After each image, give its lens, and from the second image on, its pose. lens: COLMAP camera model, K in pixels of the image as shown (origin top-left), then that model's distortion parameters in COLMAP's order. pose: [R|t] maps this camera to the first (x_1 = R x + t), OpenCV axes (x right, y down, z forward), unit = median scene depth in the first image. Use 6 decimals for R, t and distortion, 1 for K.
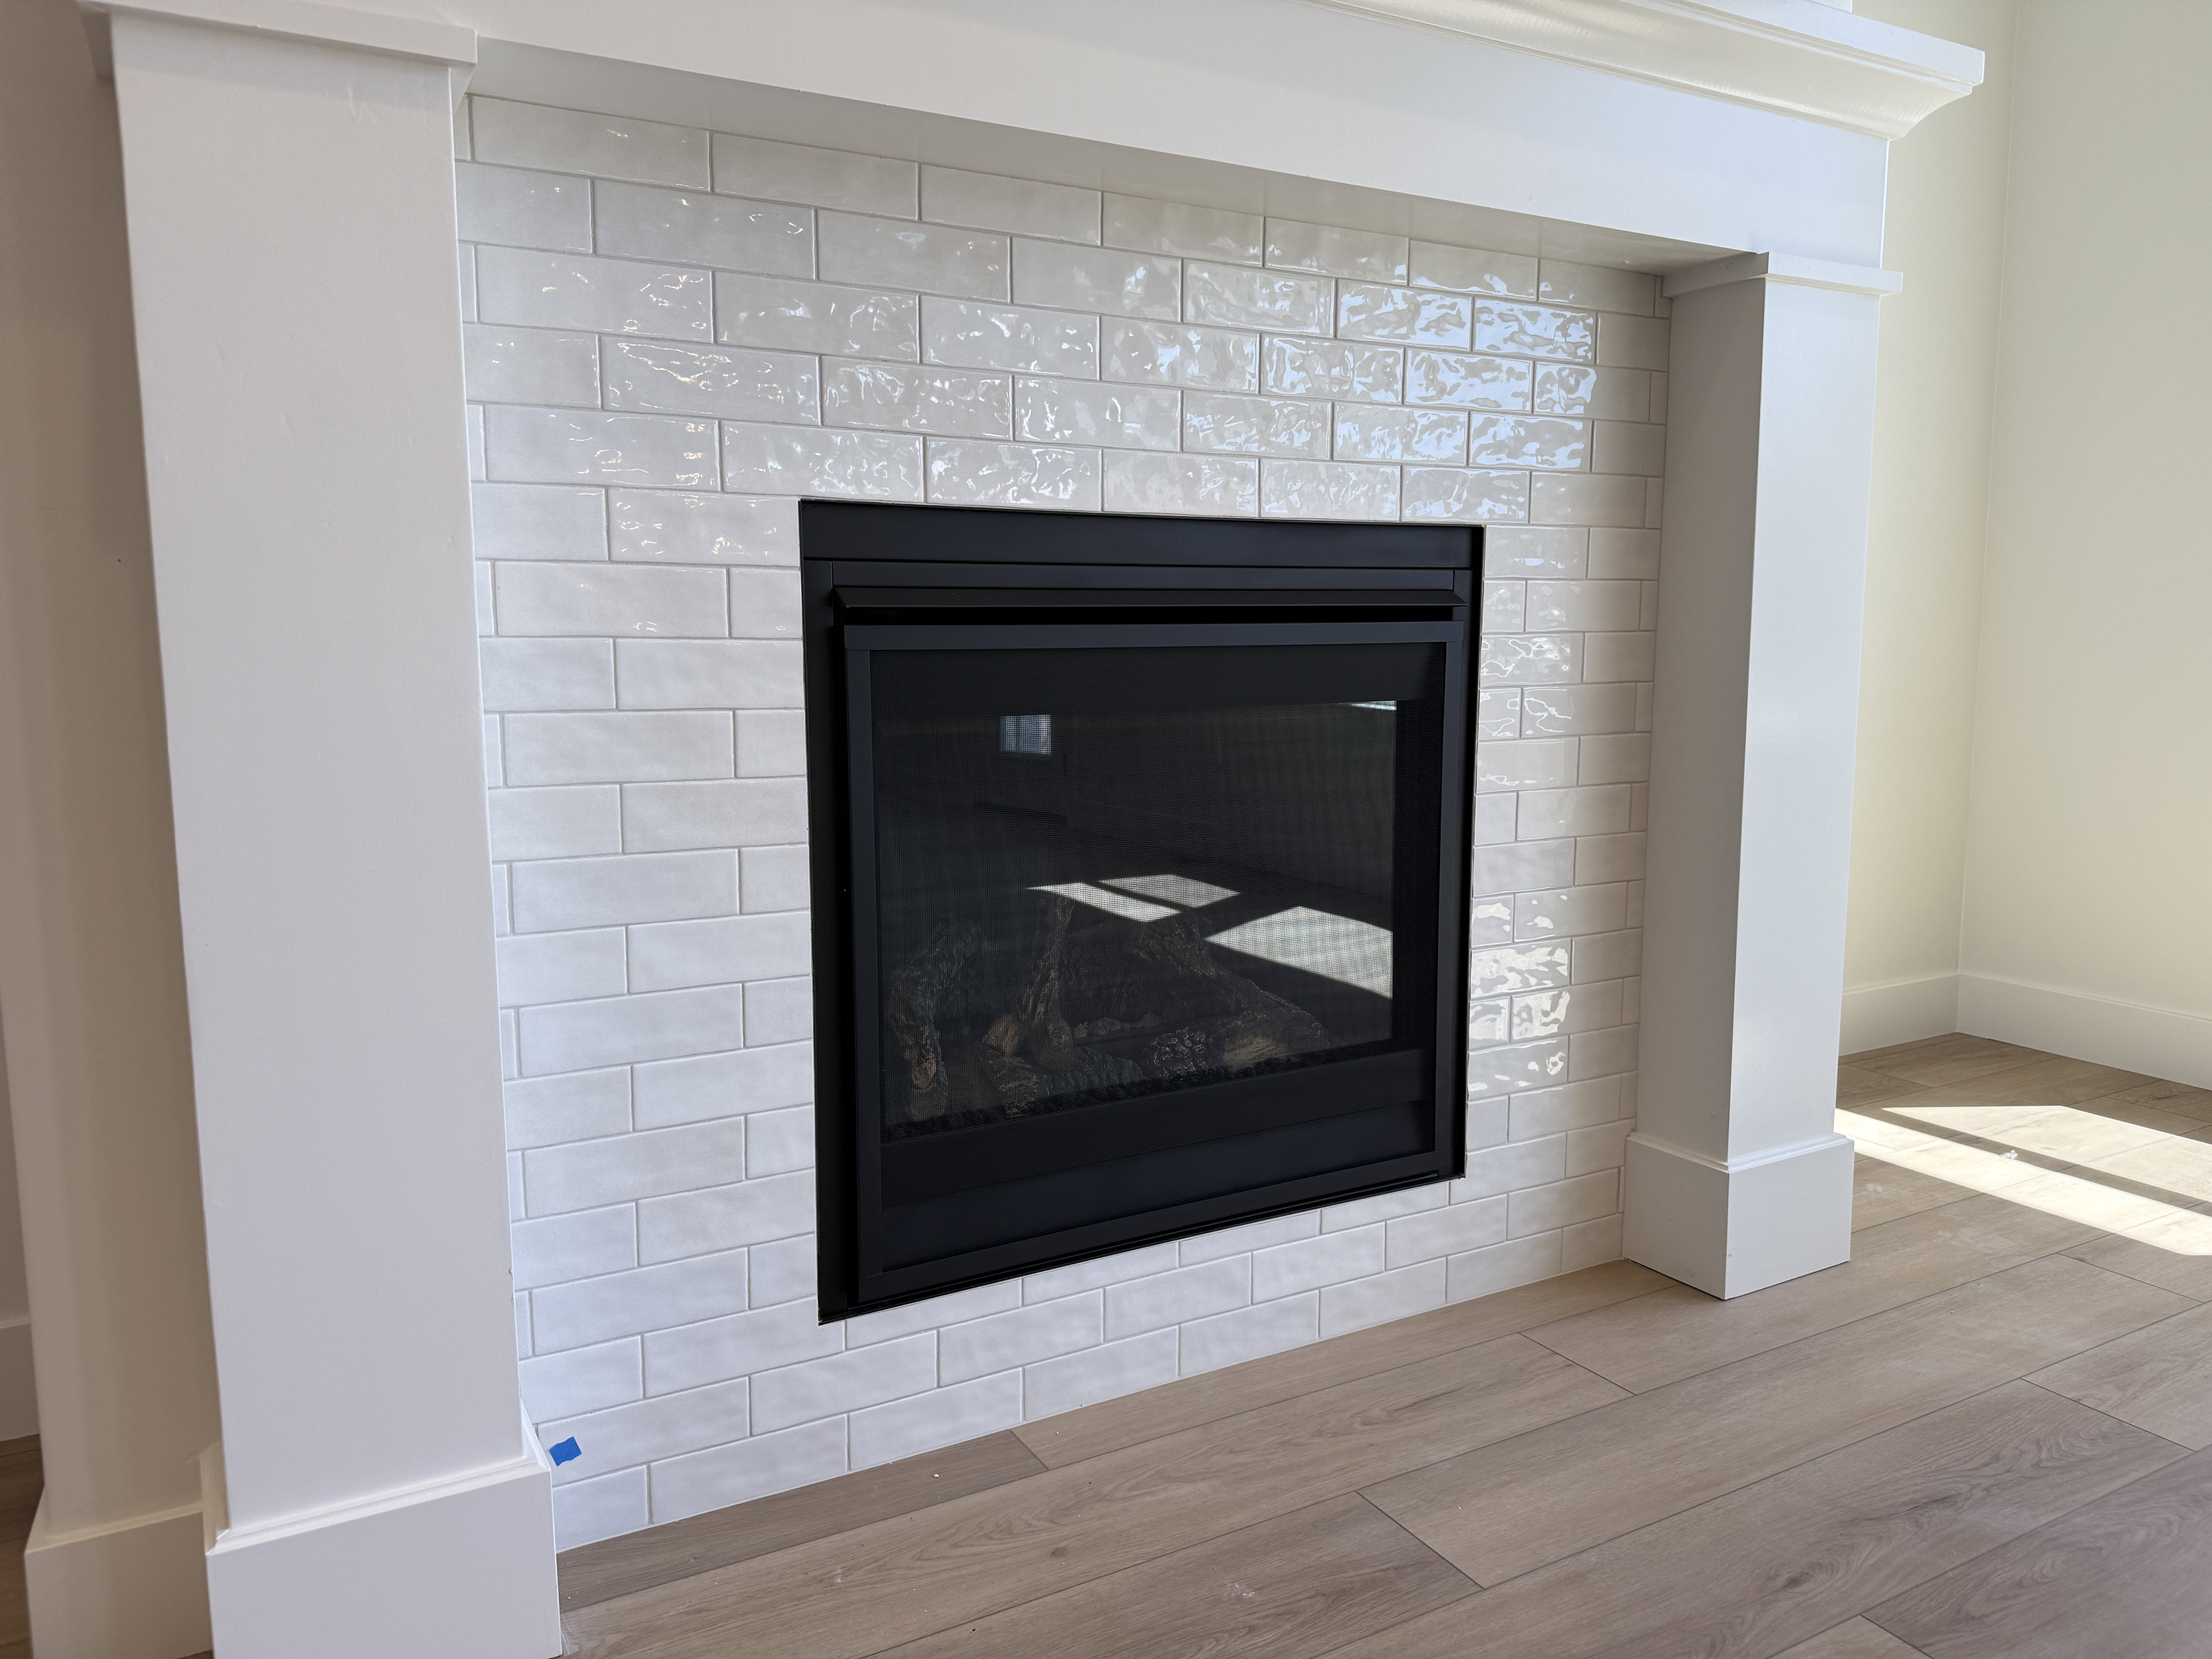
lens RADIAL K [[1555.6, 0, 1106.0], [0, 1555.6, 829.5], [0, 0, 1]] dist [0.004696, 0.000268]
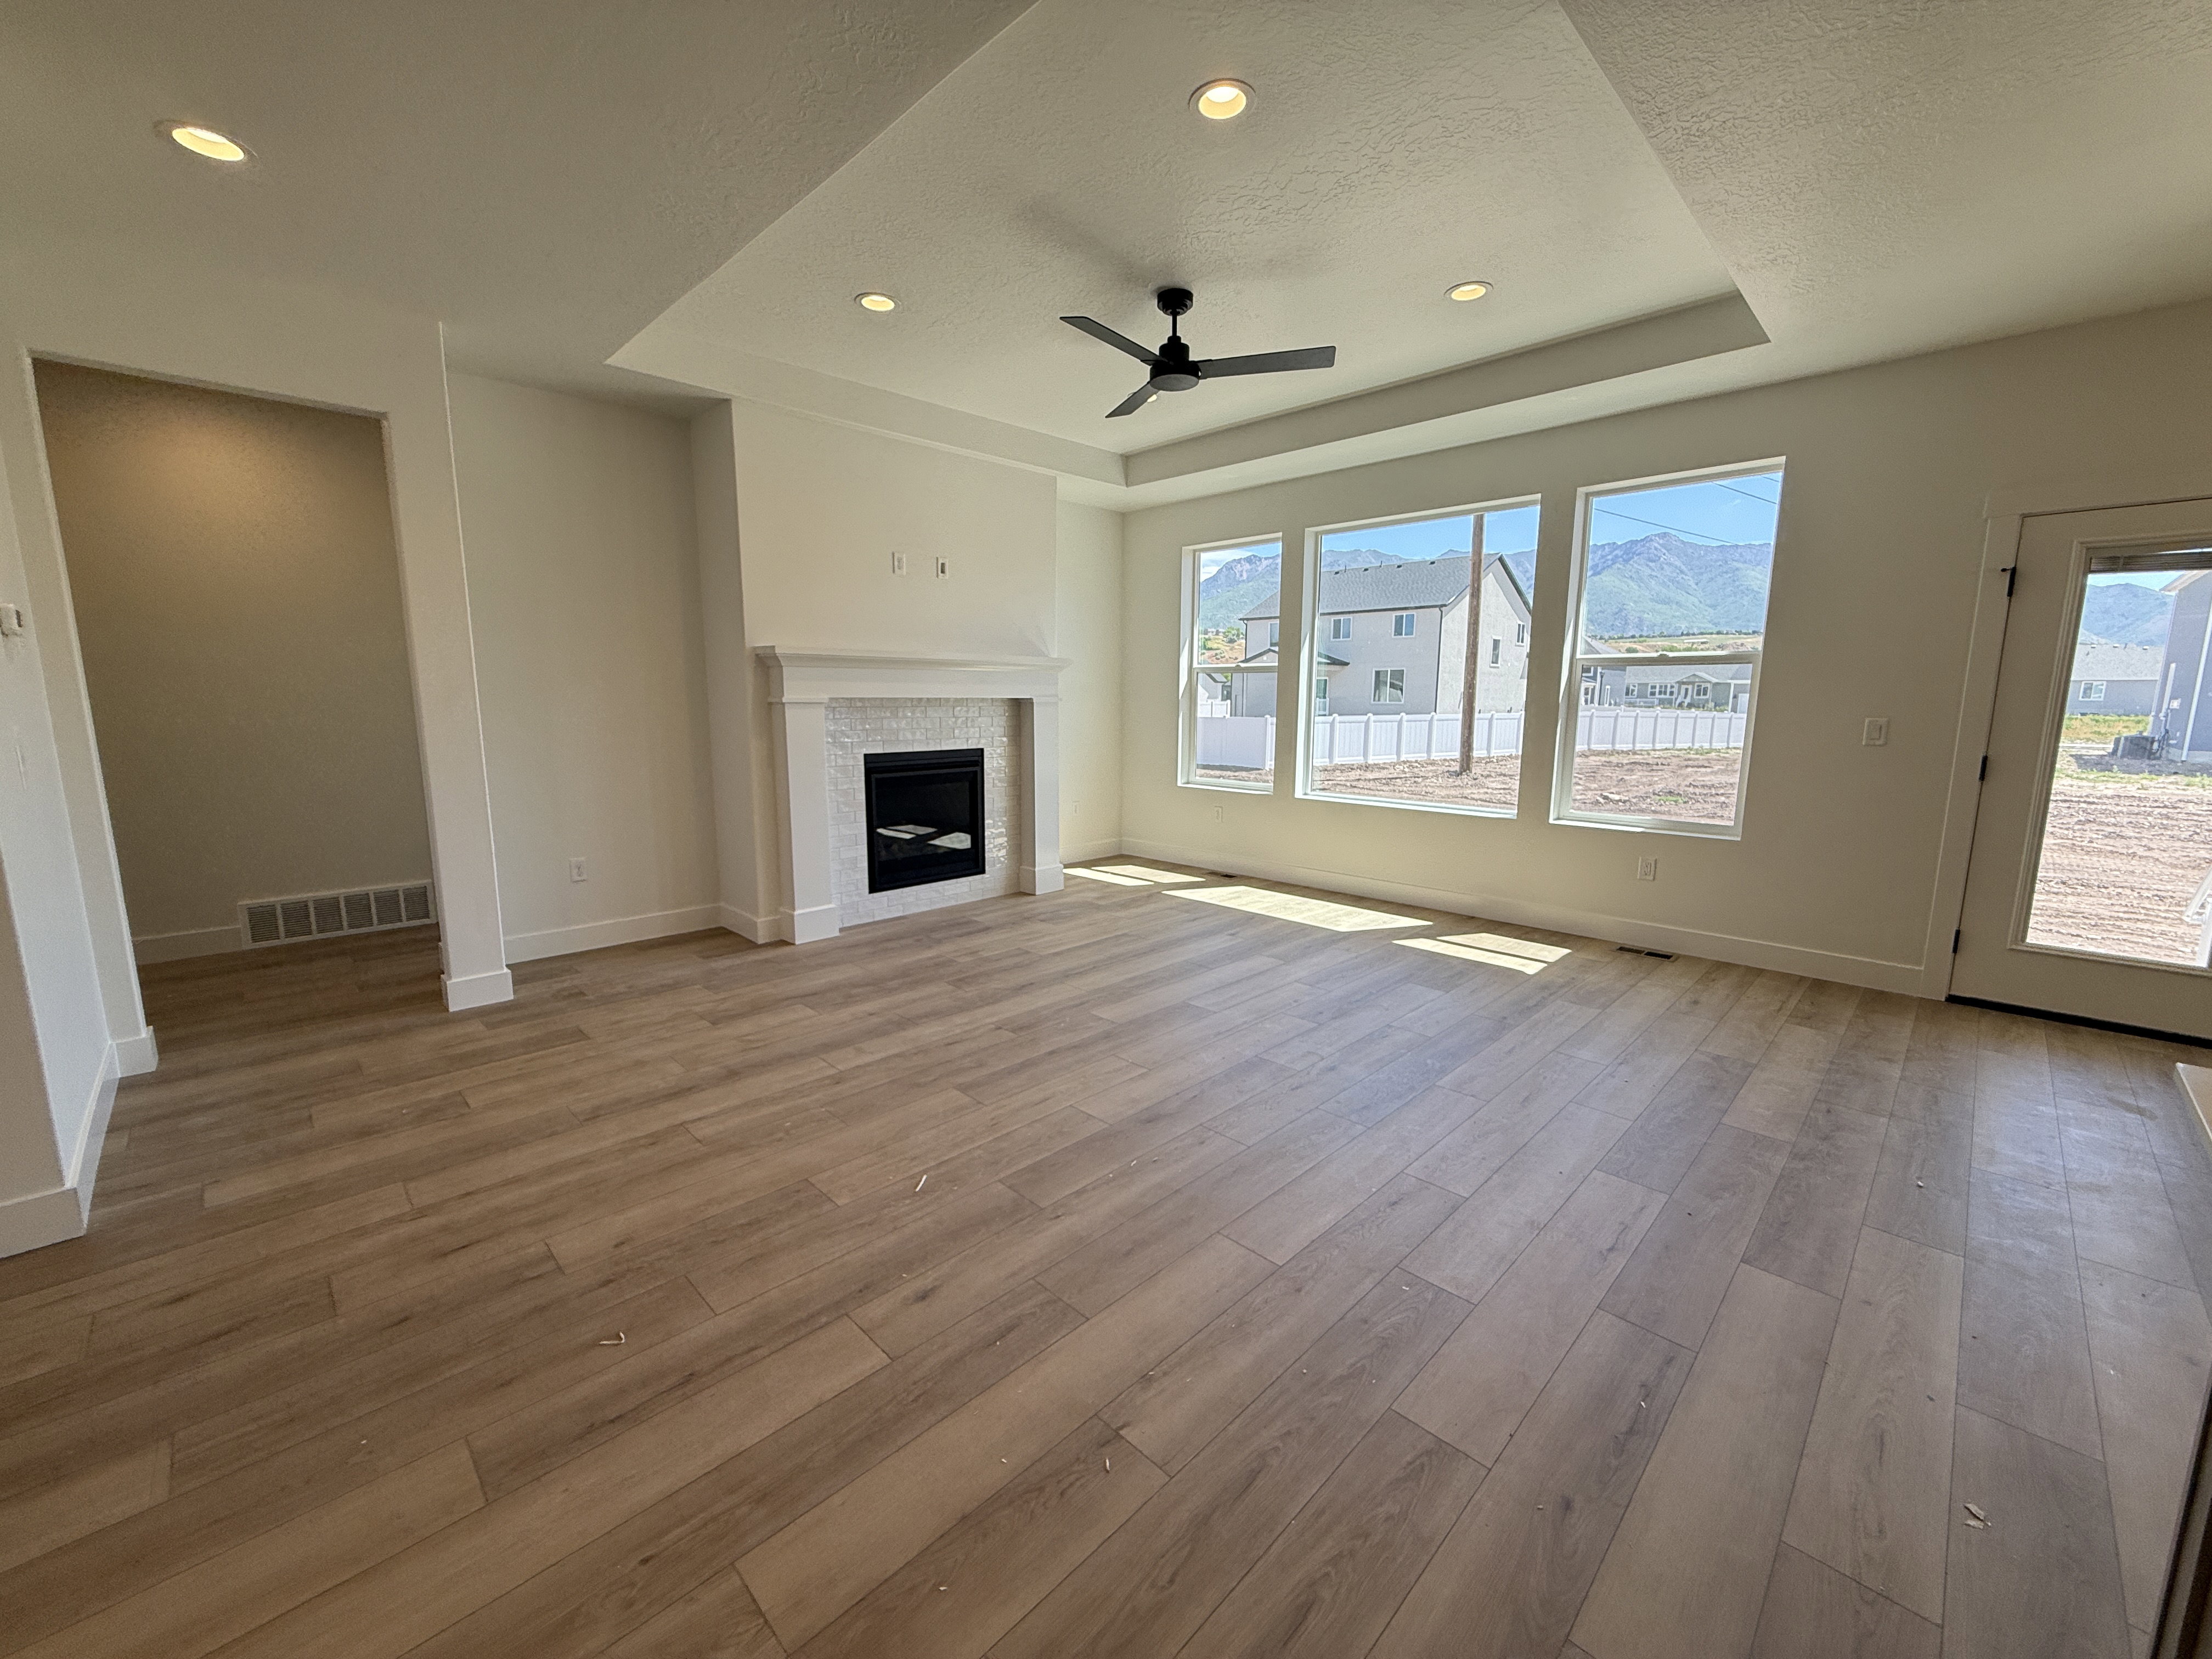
lens RADIAL K [[884.5, 0, 1098.4], [0, 884.5, 829.9], [0, 0, 1]] dist [-0.006011, 0.000289]
pose [[0.963620, -0.035816, 0.264867, -0.190368], [0.029297, 0.999164, 0.028523, 0.008364], [-0.265667, -0.019726, 0.963863, -2.039330]]
